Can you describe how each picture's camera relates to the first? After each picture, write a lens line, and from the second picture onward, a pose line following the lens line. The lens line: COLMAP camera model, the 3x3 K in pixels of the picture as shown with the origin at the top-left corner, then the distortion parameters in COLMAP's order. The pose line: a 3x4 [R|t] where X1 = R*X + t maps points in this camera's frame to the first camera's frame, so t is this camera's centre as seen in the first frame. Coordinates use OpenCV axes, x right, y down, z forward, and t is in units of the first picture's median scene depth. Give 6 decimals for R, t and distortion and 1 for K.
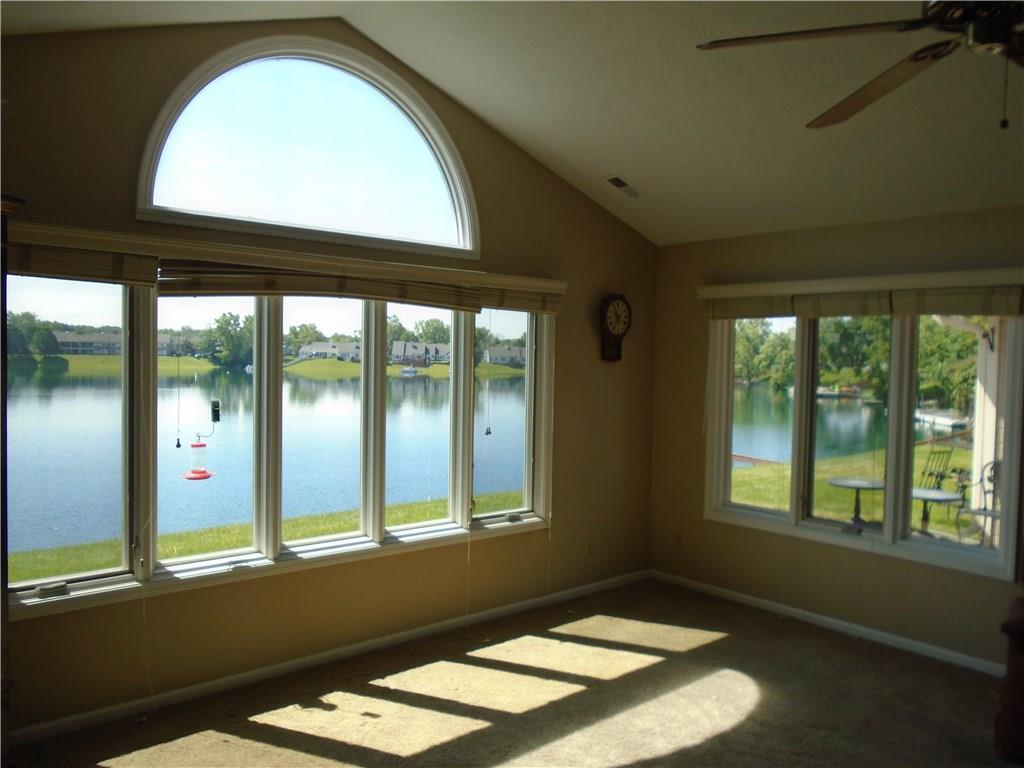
lens RADIAL K [[784.9, 0, 506.6], [0, 784.9, 386.7], [0, 0, 1]] dist [-0.001834, -0.006538]
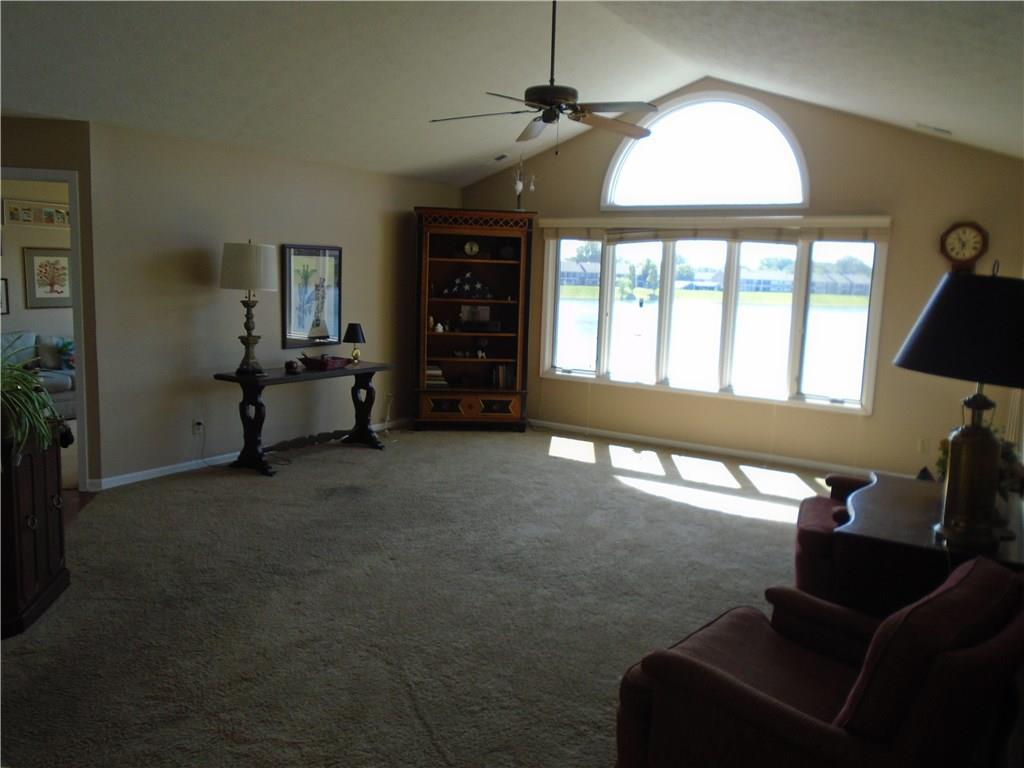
lens RADIAL K [[784.4, 0, 512.0], [0, 784.4, 384.0], [0, 0, 1]] dist [-0.008553, -0.003822]
pose [[0.284495, 0.121979, -0.950886, 1.127780], [-0.067483, 0.991960, 0.107058, 0.035413], [0.956300, 0.033712, 0.290439, 0.093740]]
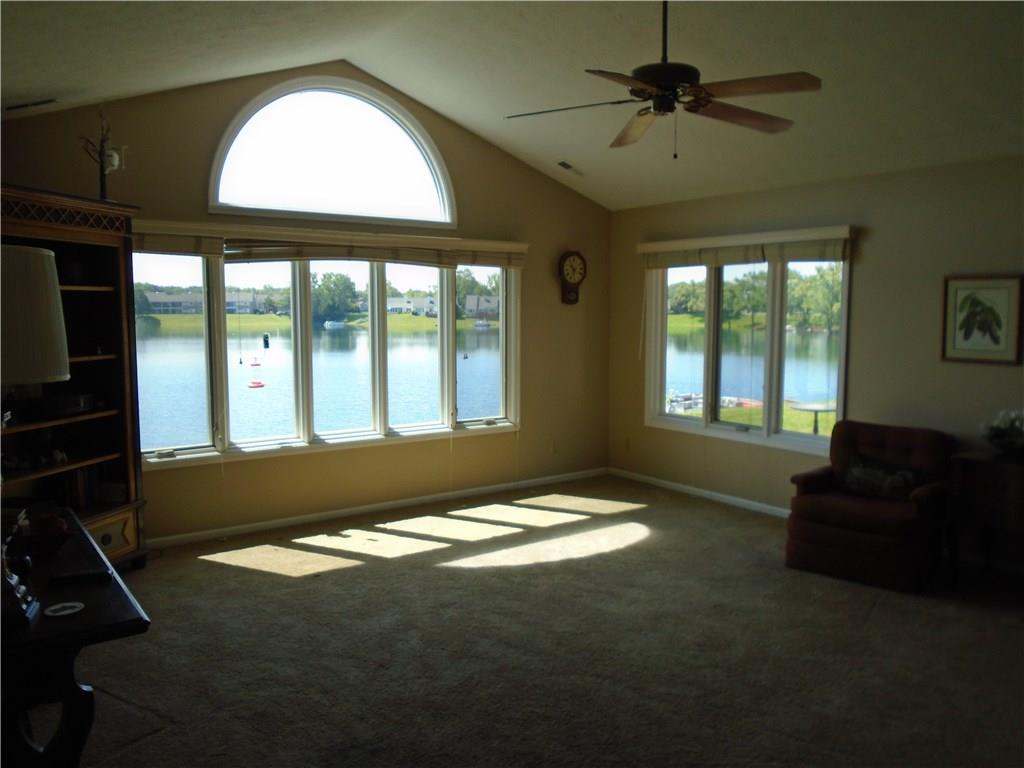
lens RADIAL K [[784.4, 0, 512.0], [0, 784.4, 384.0], [0, 0, 1]] dist [-0.008553, -0.003822]
pose [[0.996008, -0.009611, -0.088747, 0.168158], [0.014610, 0.998332, 0.055851, 0.028453], [0.088063, -0.056925, 0.994487, -0.326842]]
